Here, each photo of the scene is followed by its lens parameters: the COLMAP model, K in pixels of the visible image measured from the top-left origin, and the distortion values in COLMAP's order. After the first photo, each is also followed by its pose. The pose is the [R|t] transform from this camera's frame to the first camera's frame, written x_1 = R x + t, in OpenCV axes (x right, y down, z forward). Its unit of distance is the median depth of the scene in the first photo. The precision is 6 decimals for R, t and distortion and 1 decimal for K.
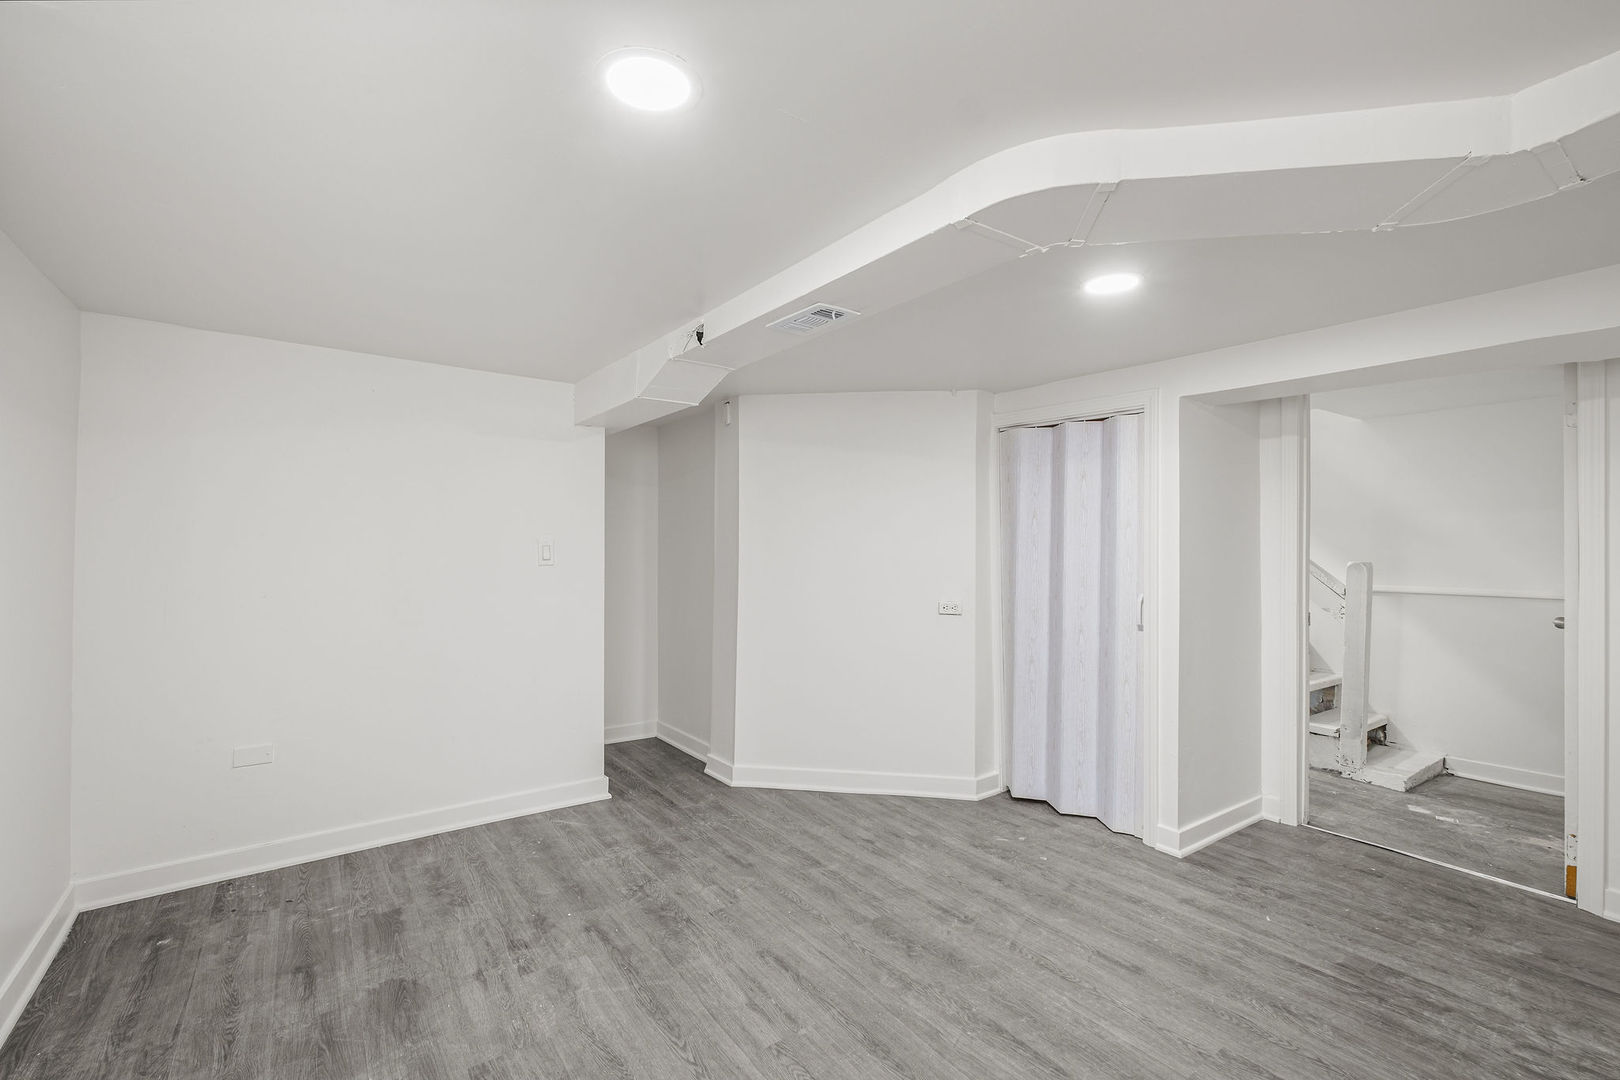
lens RADIAL K [[711.7, 0, 797.6], [0, 711.7, 540.8], [0, 0, 1]] dist [0.002355, -0.003744]
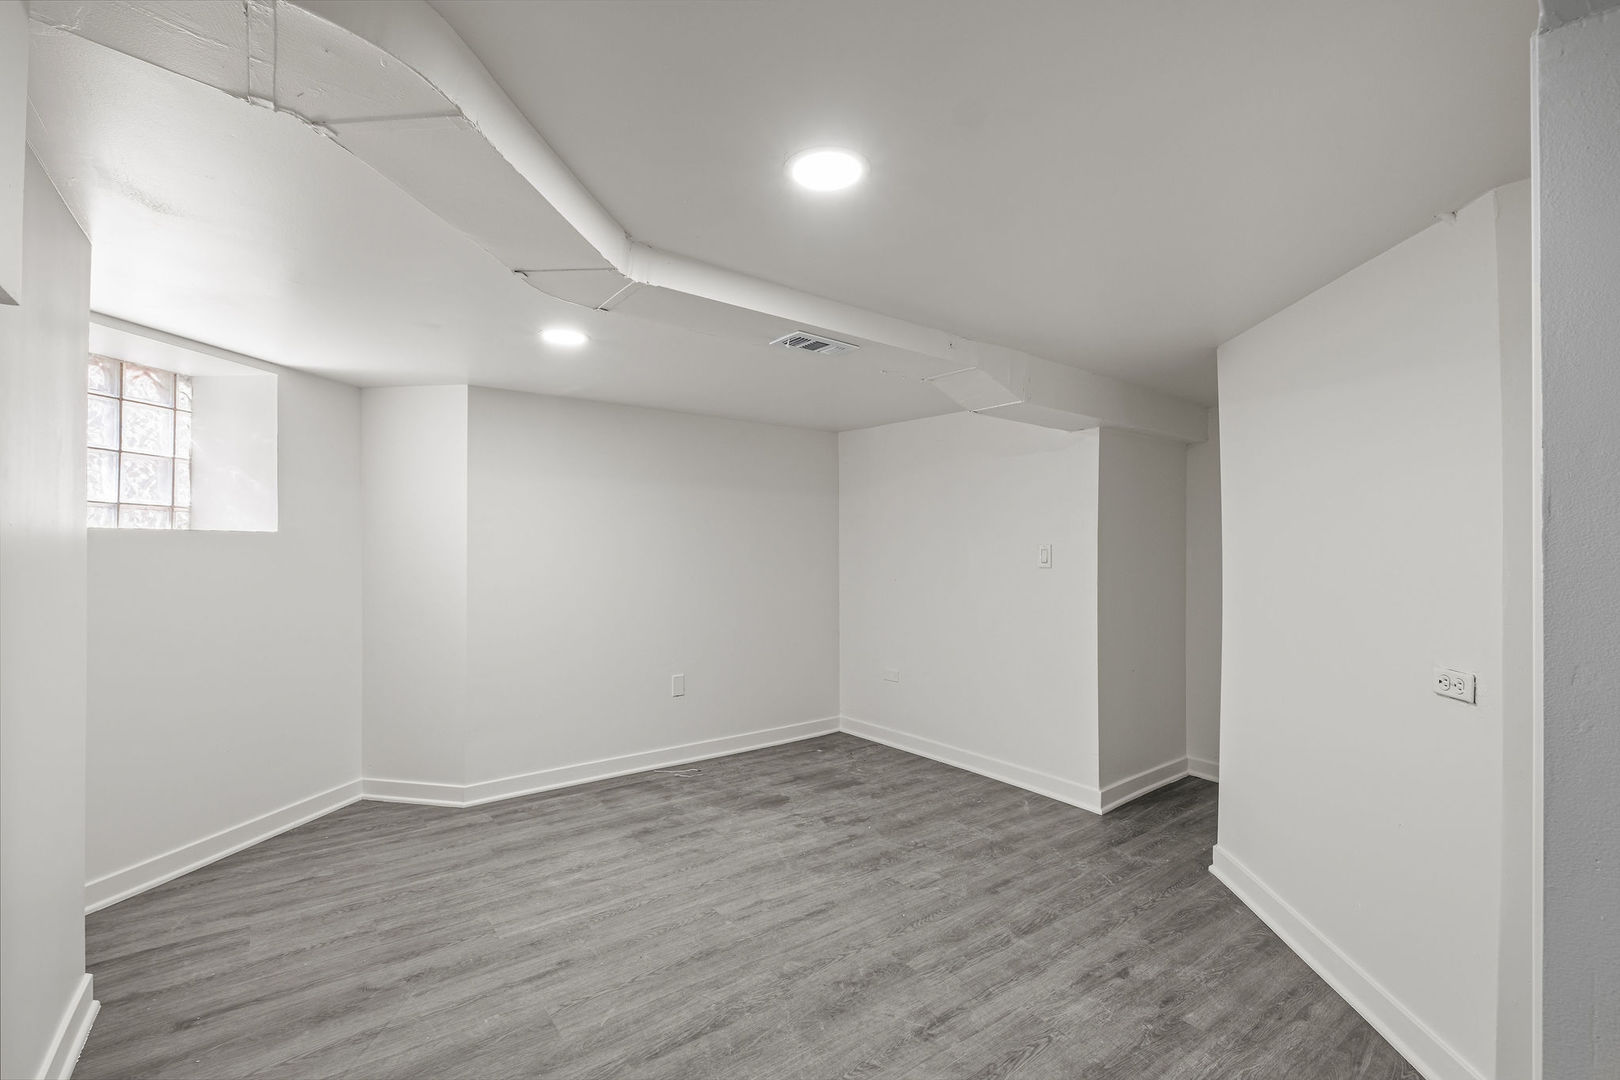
lens RADIAL K [[711.7, 0, 799.1], [0, 711.7, 542.5], [0, 0, 1]] dist [0.002355, -0.003744]
pose [[0.014171, -0.010761, -0.999842, 0.922189], [0.000619, 0.999942, -0.010753, 0.010660], [0.999899, -0.000466, 0.014177, 0.783500]]
